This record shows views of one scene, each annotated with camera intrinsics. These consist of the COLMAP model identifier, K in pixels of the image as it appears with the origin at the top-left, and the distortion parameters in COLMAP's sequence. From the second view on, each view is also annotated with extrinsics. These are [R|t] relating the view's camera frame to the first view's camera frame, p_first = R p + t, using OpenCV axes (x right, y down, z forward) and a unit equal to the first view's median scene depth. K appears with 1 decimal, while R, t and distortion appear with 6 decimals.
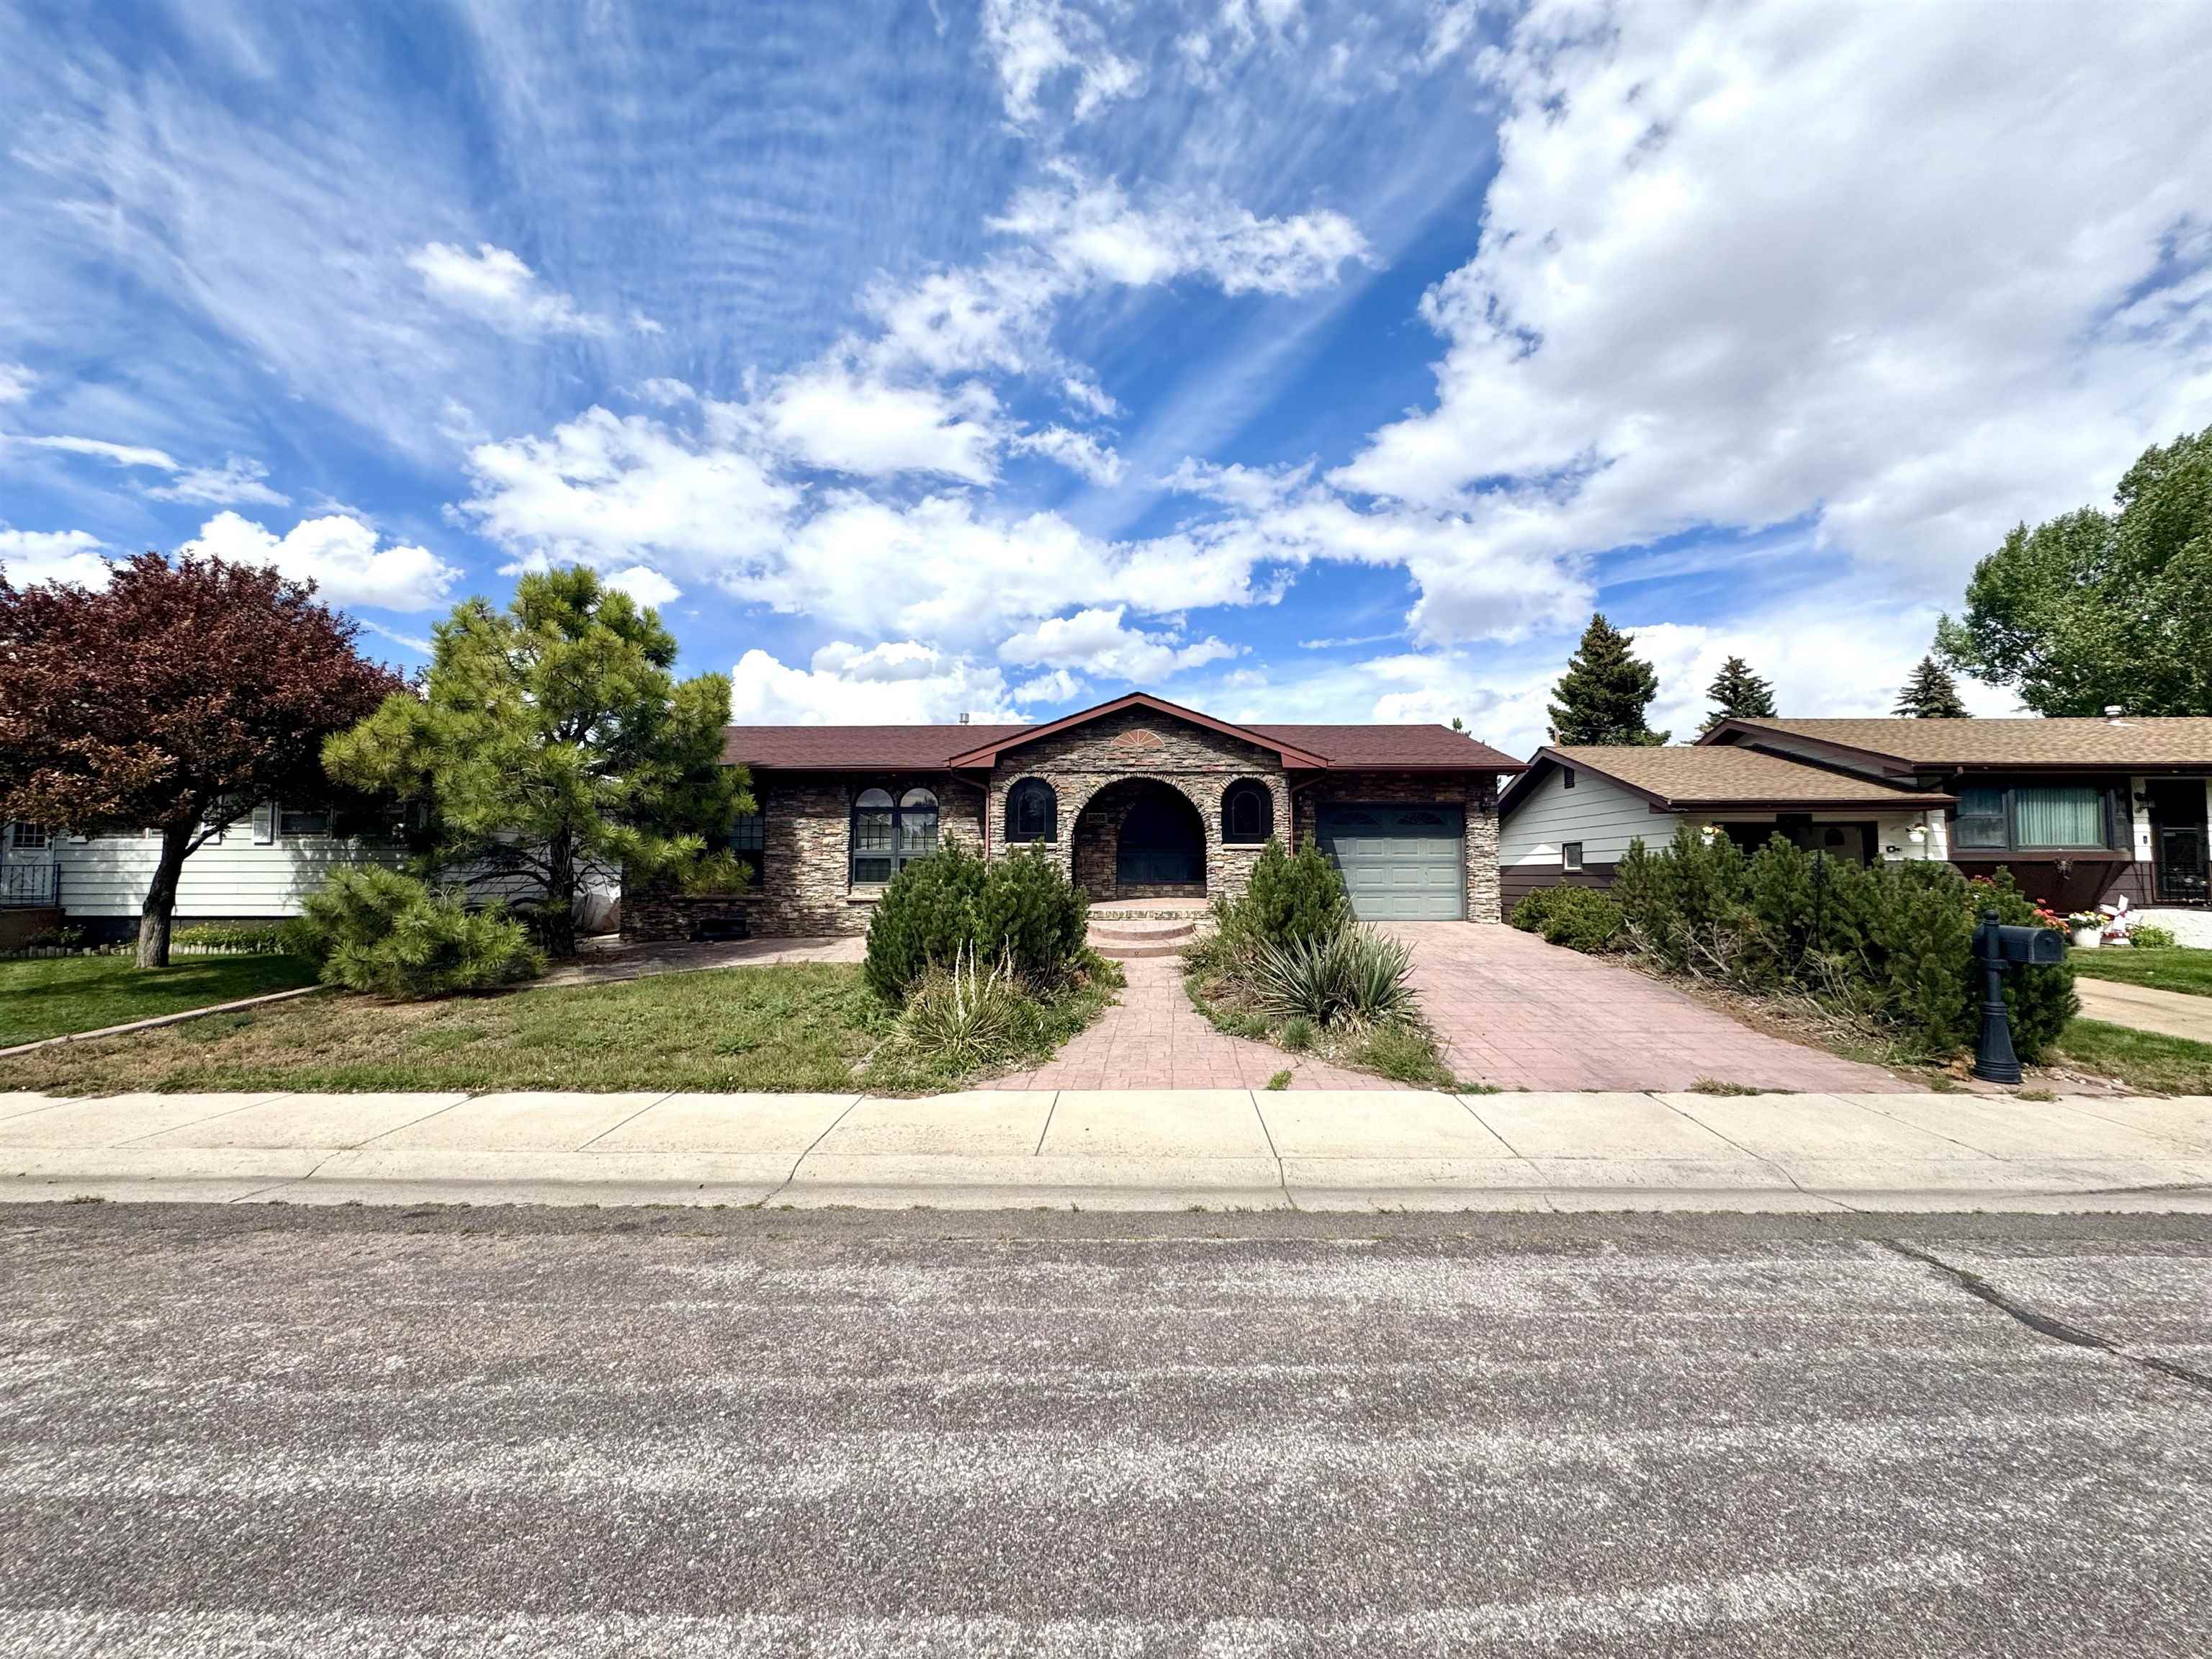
lens RADIAL K [[879.0, 0, 1107.9], [0, 879.0, 831.2], [0, 0, 1]] dist [-0.003559, 0.000115]
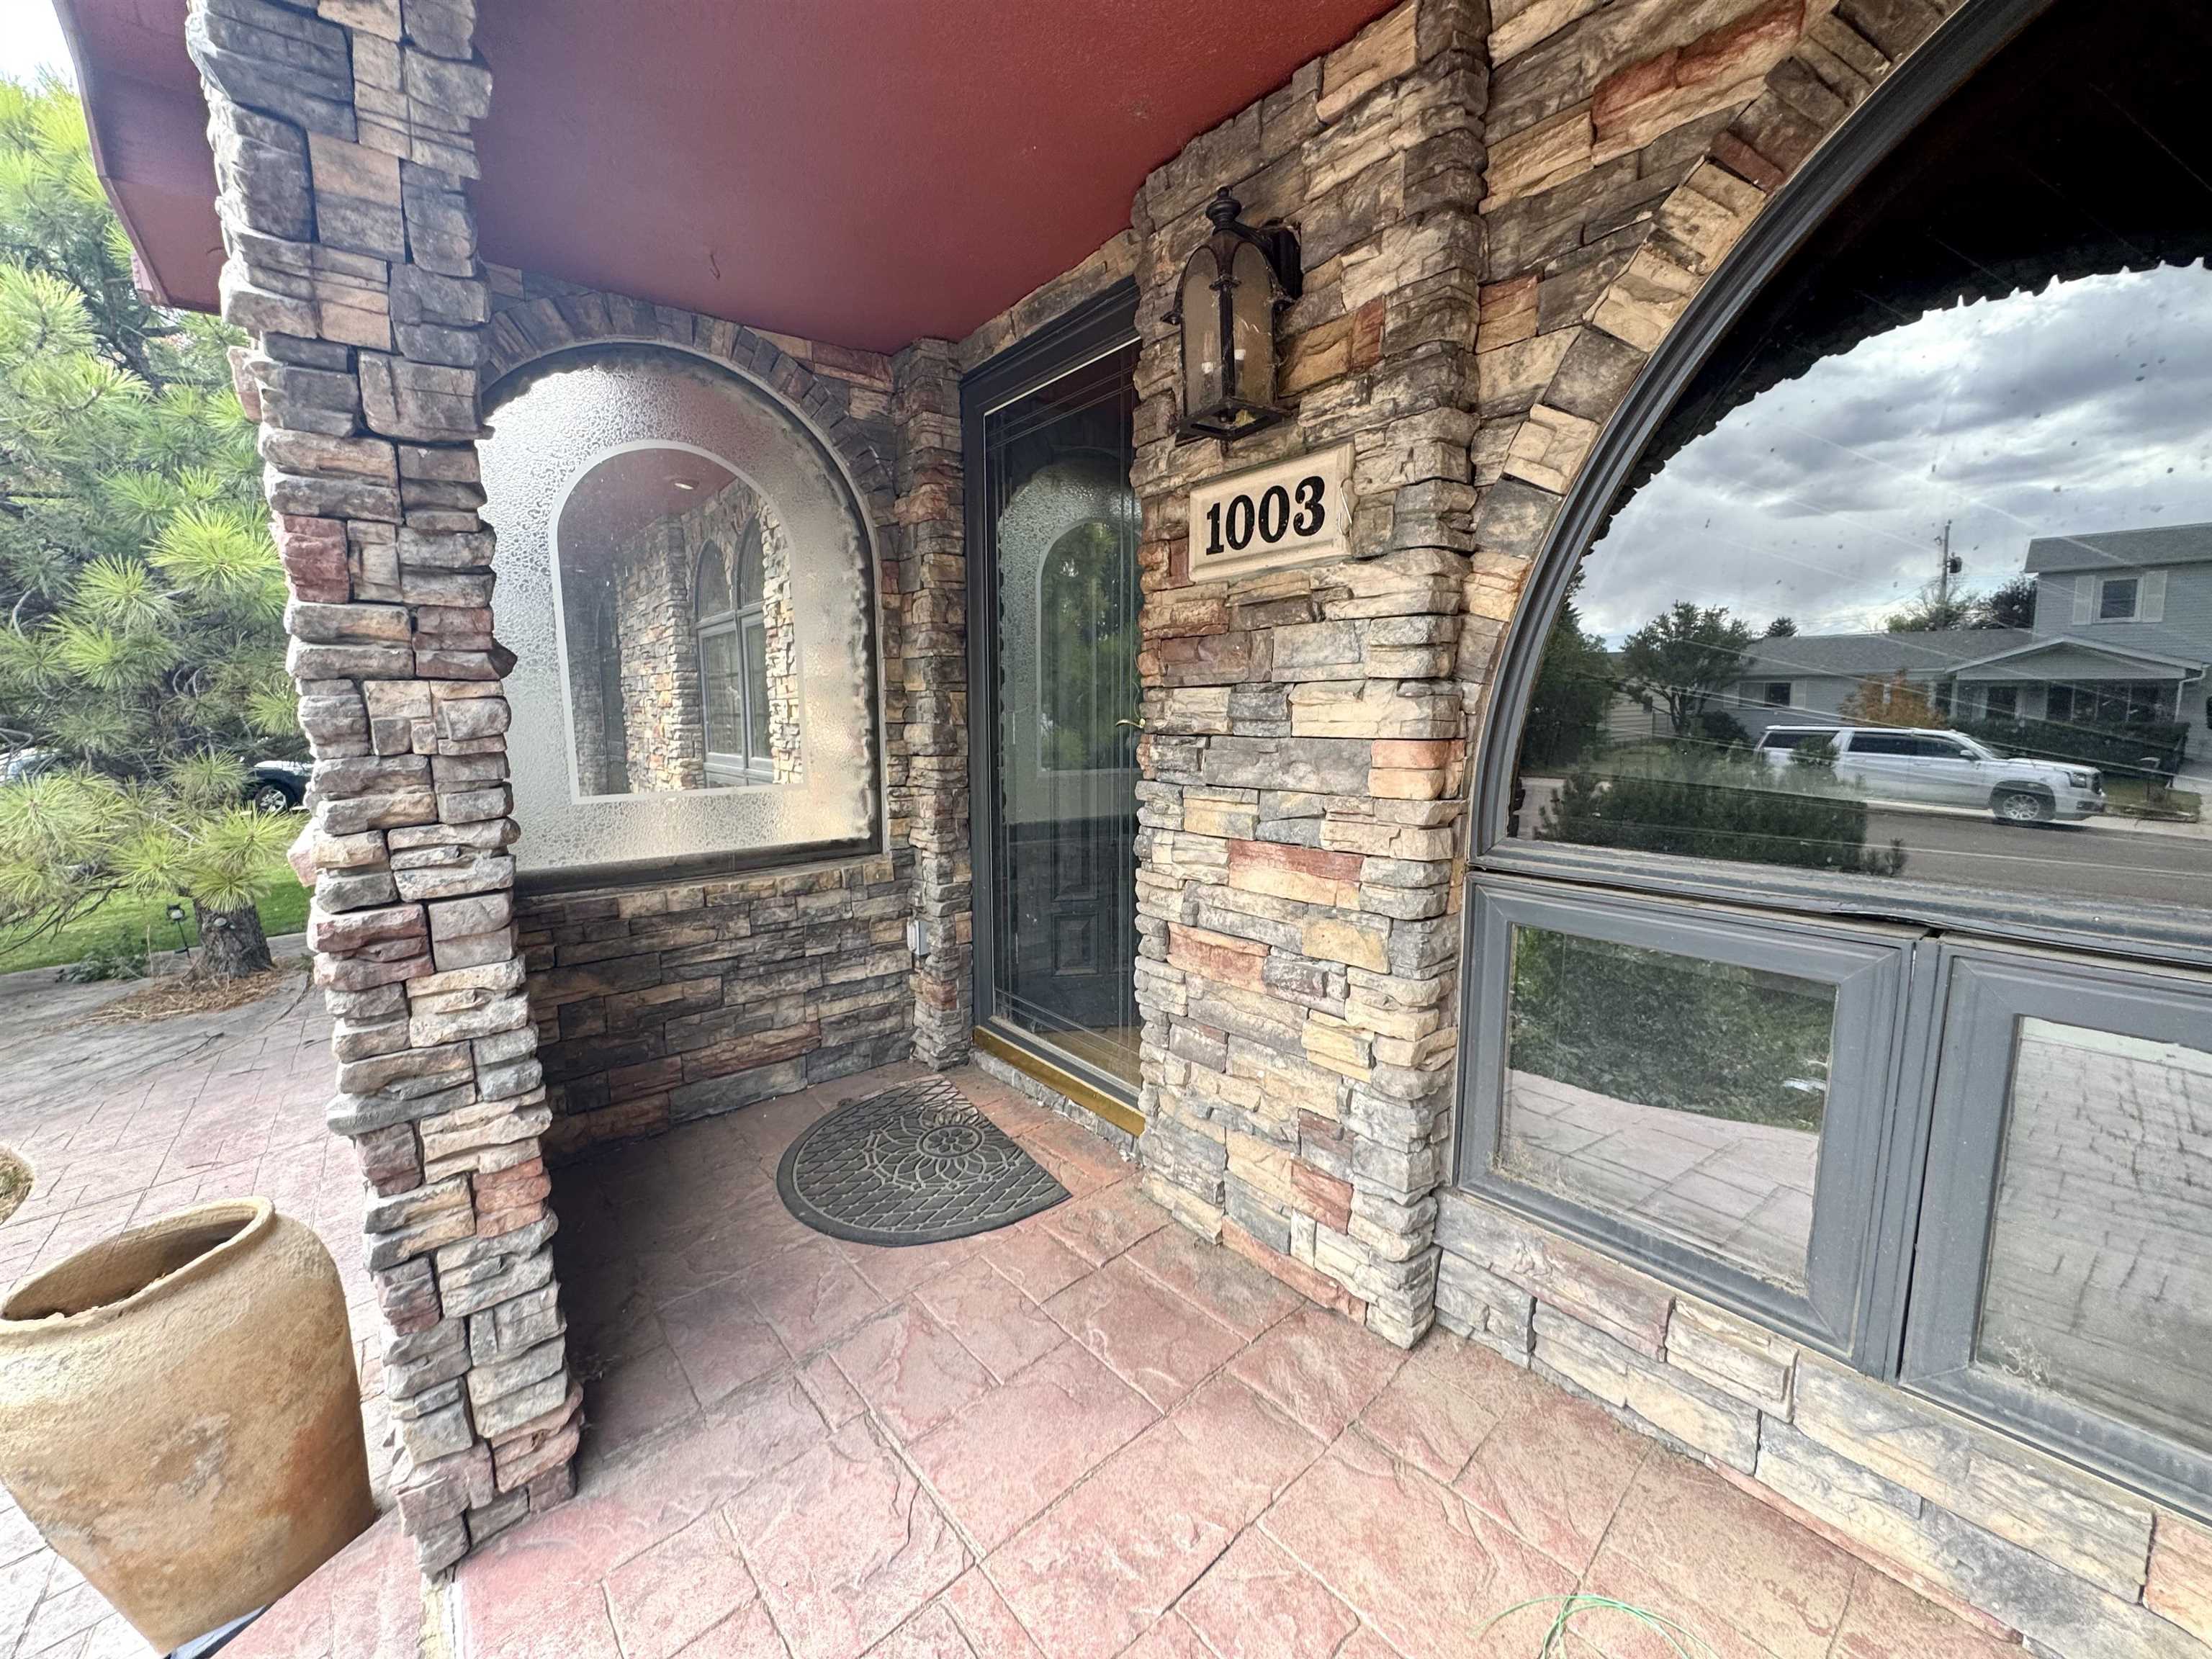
lens RADIAL K [[879.0, 0, 1121.7], [0, 879.0, 825.4], [0, 0, 1]] dist [-0.003559, 0.000115]
pose [[0.648866, 0.092172, -0.755299, 0.061940], [0.046894, 0.985905, 0.160600, 0.002942], [0.759456, -0.139627, 0.635398, 1.001409]]
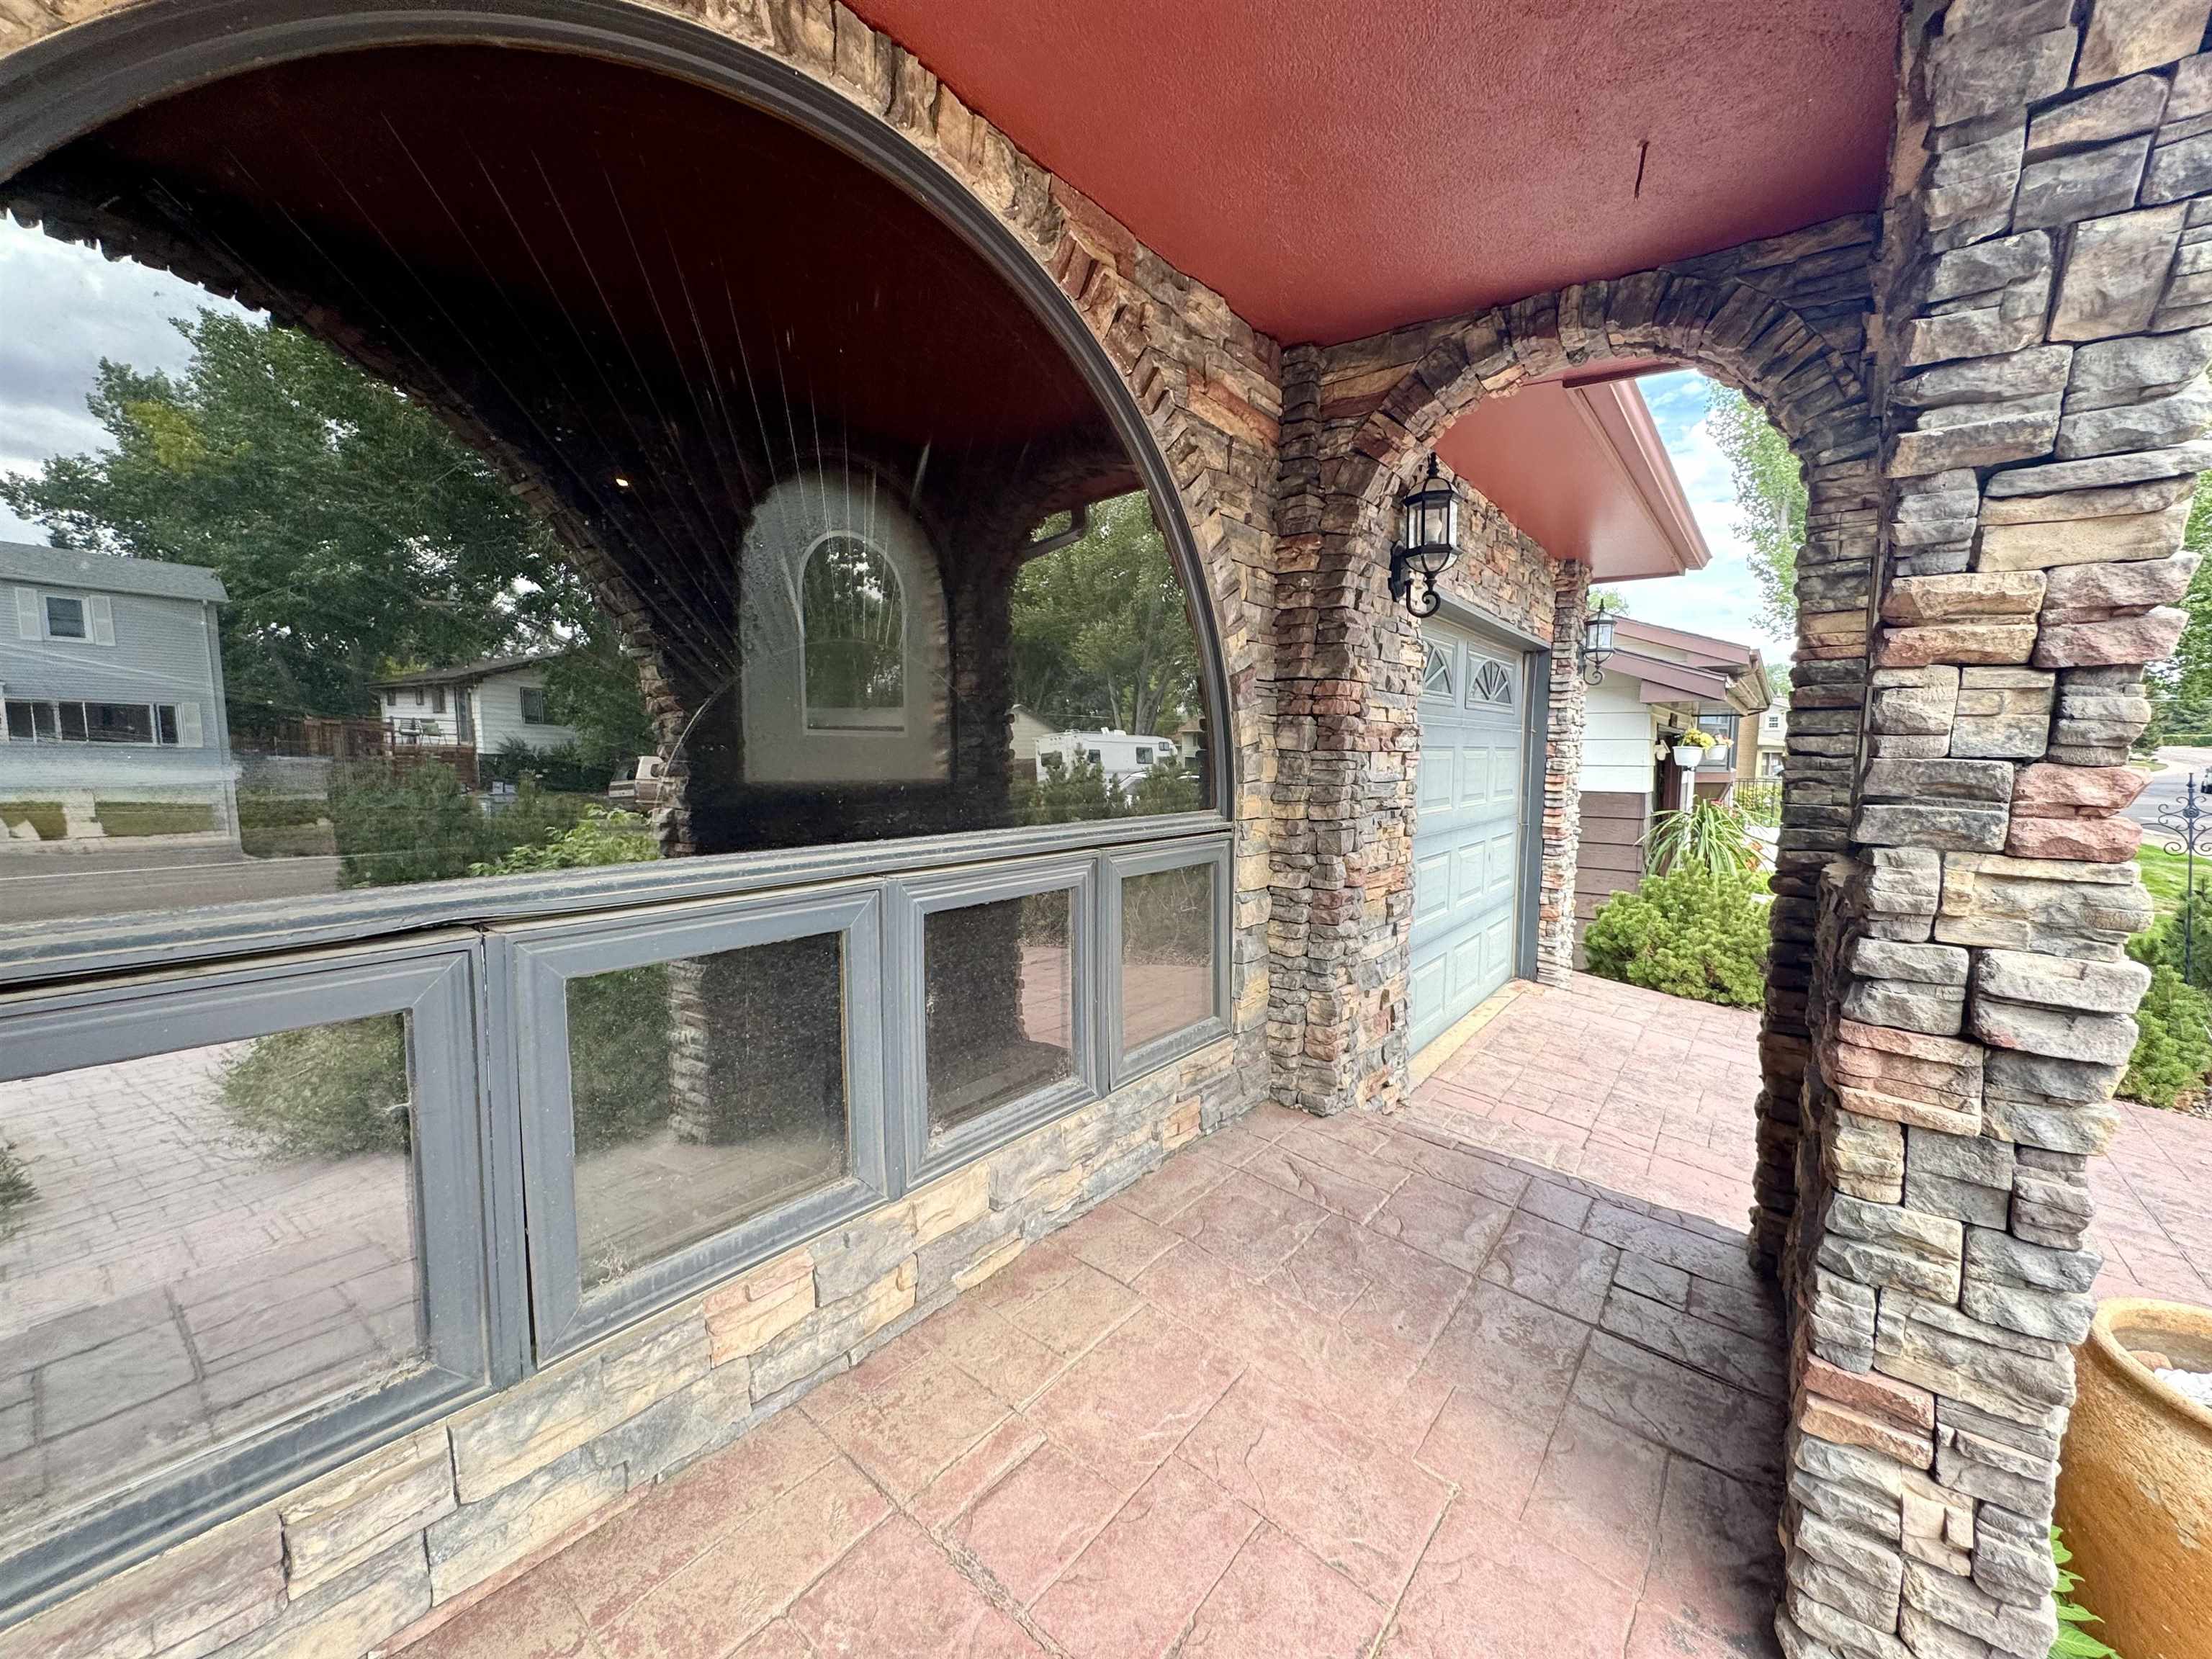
lens RADIAL K [[879.0, 0, 1102.6], [0, 879.0, 827.5], [0, 0, 1]] dist [-0.003559, 0.000115]
pose [[0.603564, -0.064953, 0.794664, 0.024350], [-0.054184, 0.991031, 0.122157, 0.006765], [-0.795471, -0.116788, 0.594631, 1.014293]]
